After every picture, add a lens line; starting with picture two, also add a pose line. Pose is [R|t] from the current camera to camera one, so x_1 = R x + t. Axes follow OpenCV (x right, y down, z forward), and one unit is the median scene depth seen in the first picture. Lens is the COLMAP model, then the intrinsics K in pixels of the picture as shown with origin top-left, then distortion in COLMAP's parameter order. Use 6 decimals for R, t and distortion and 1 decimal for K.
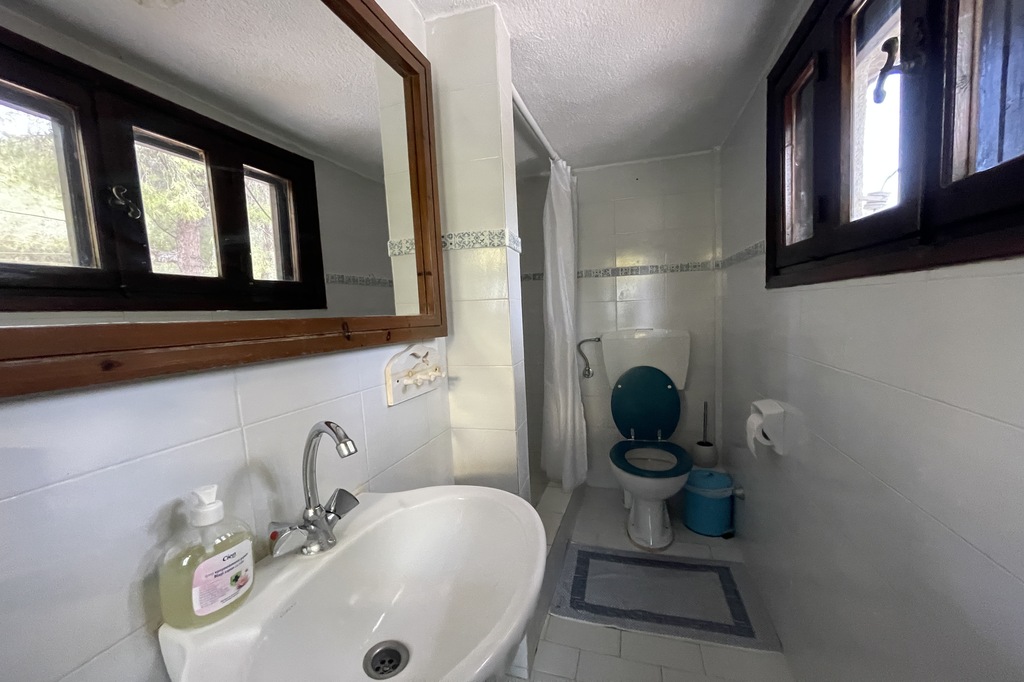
lens RADIAL K [[421.7, 0, 510.9], [0, 421.7, 348.3], [0, 0, 1]] dist [0.003330, 0.000105]
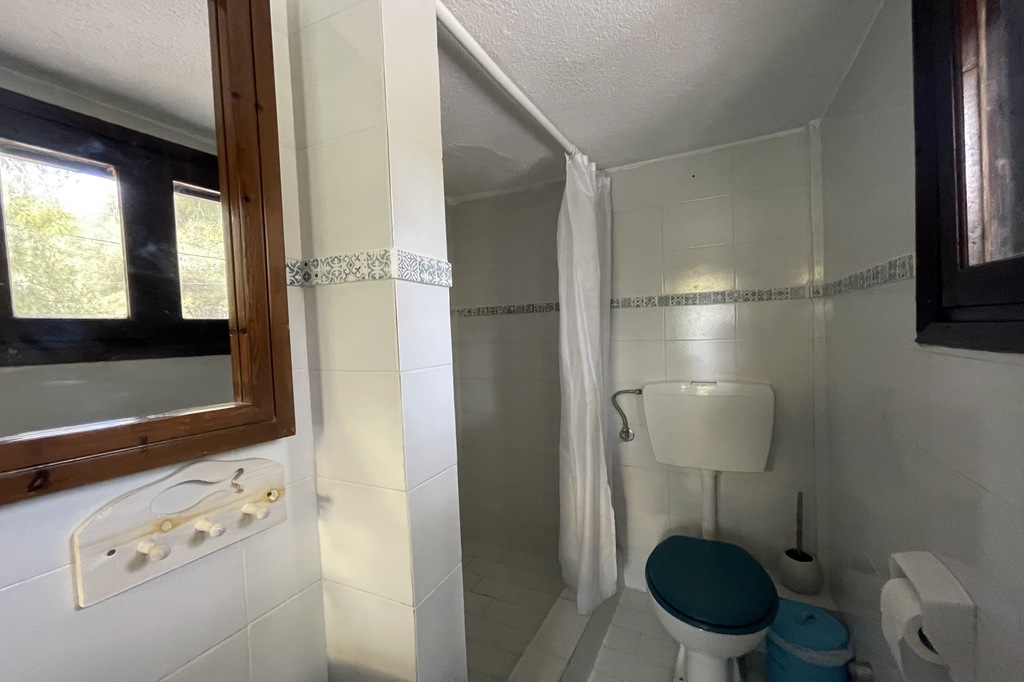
lens RADIAL K [[410.6, 0, 513.7], [0, 410.6, 344.0], [0, 0, 1]] dist [-0.001500, 0.000393]
pose [[0.983009, 0.013581, -0.183055, 0.170434], [-0.022348, 0.998695, -0.045913, -0.093017], [0.182192, 0.049224, 0.982030, 0.345703]]
